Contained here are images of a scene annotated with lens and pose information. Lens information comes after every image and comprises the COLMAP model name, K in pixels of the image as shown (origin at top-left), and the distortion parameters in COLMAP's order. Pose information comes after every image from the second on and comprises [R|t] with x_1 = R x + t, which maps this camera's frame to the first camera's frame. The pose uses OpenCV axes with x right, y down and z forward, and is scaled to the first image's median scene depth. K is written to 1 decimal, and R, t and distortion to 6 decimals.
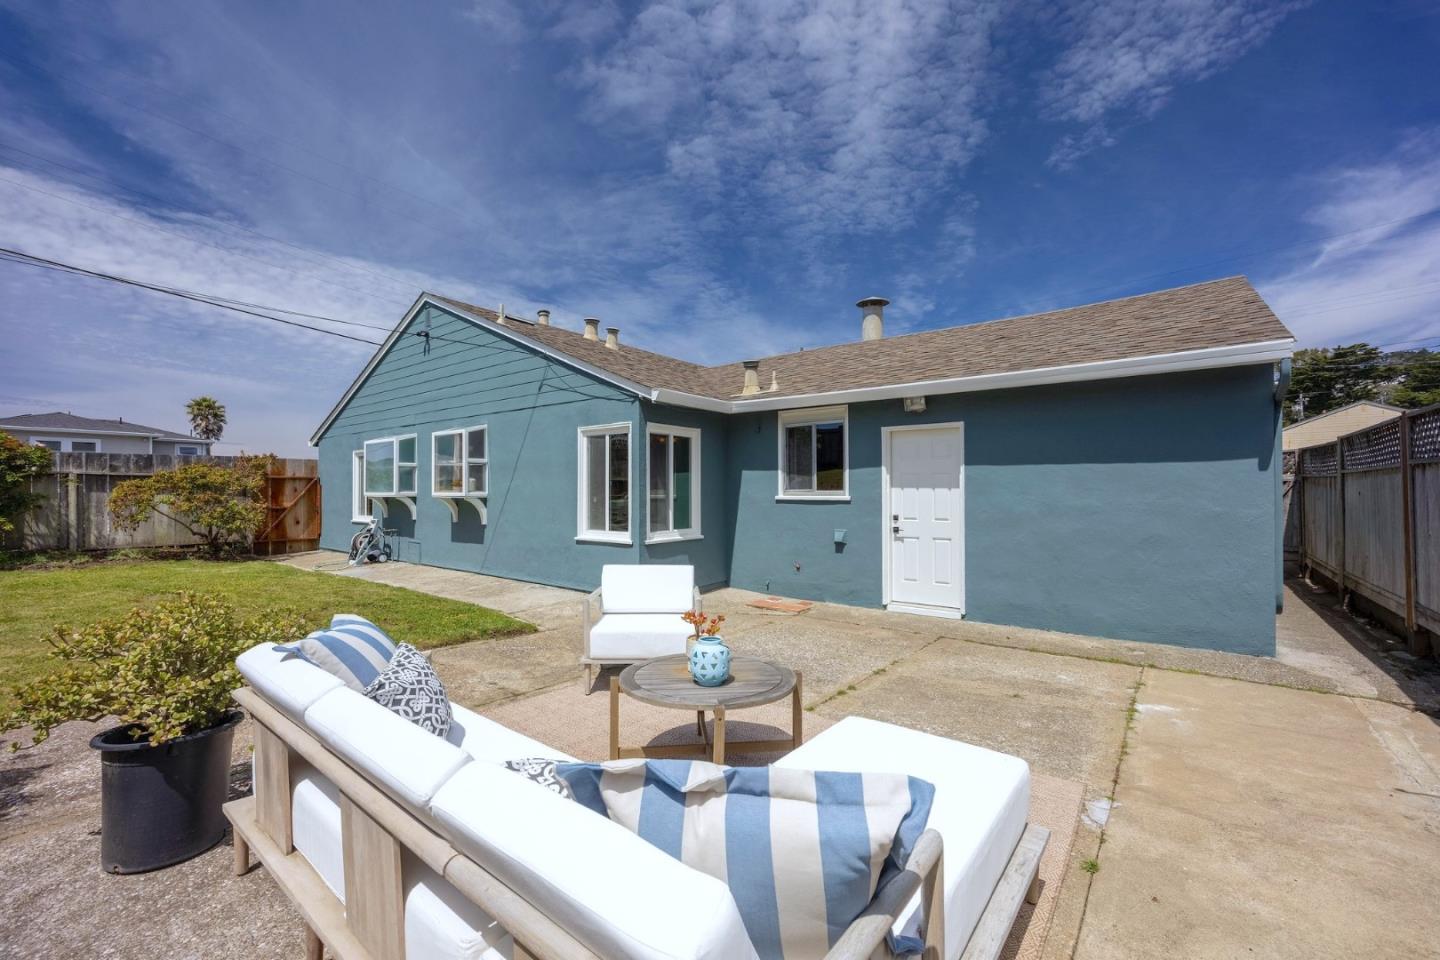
lens RADIAL K [[574.4, 0, 728.2], [0, 574.4, 482.8], [0, 0, 1]] dist [-0.003205, -0.000619]
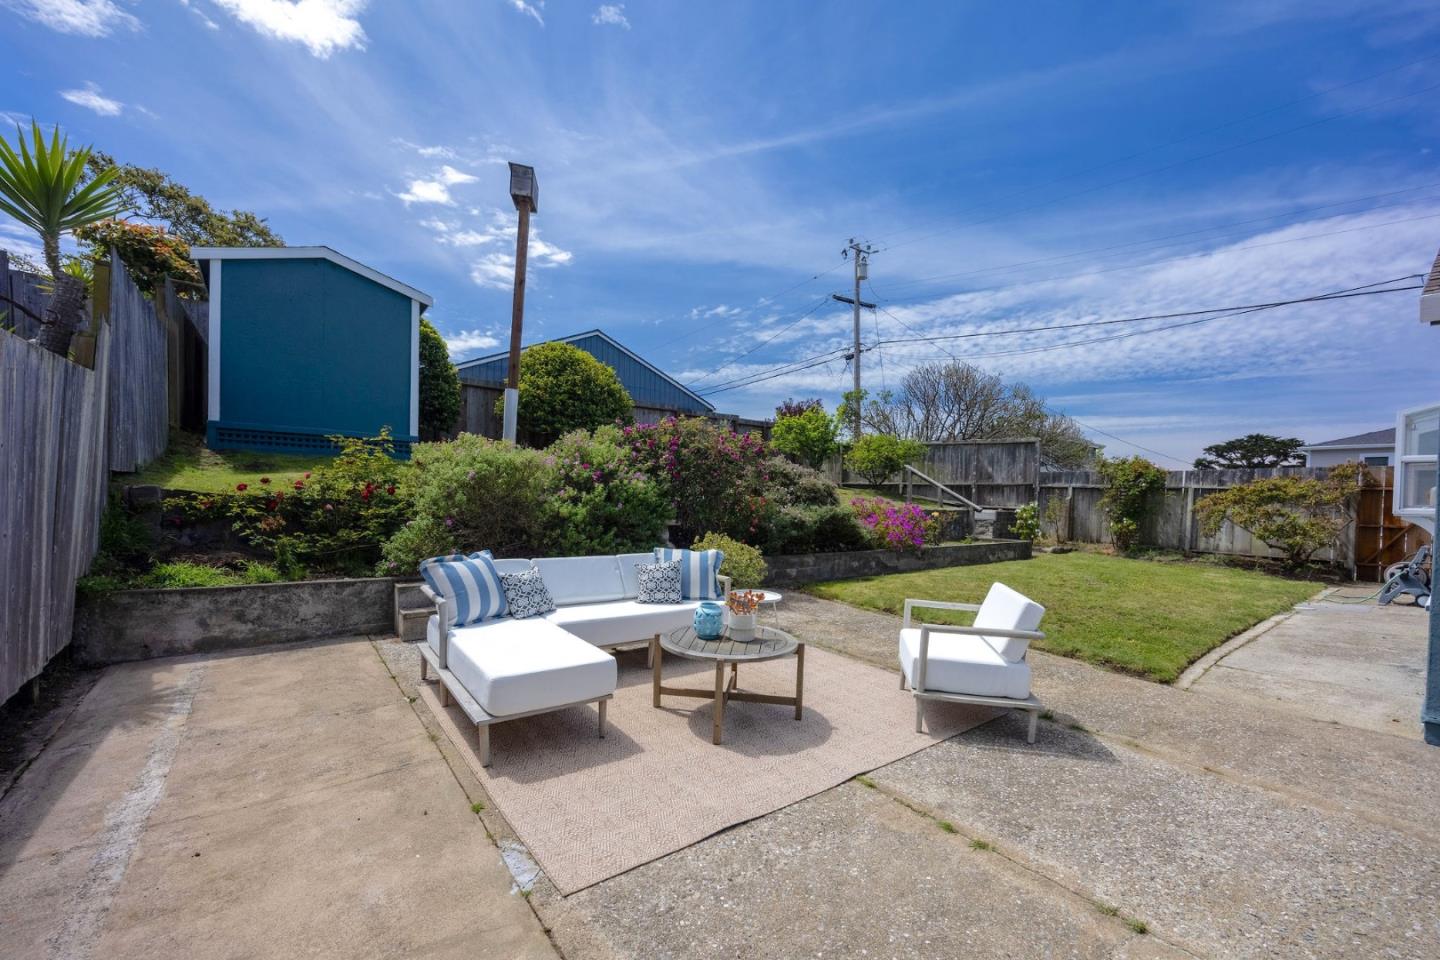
lens RADIAL K [[574.4, 0, 726.6], [0, 574.4, 482.1], [0, 0, 1]] dist [-0.003205, -0.000619]
pose [[-0.230787, -0.022284, -0.972749, 0.293654], [-0.004279, 0.999751, -0.021887, 0.002289], [0.972995, -0.000889, -0.230825, 0.309036]]
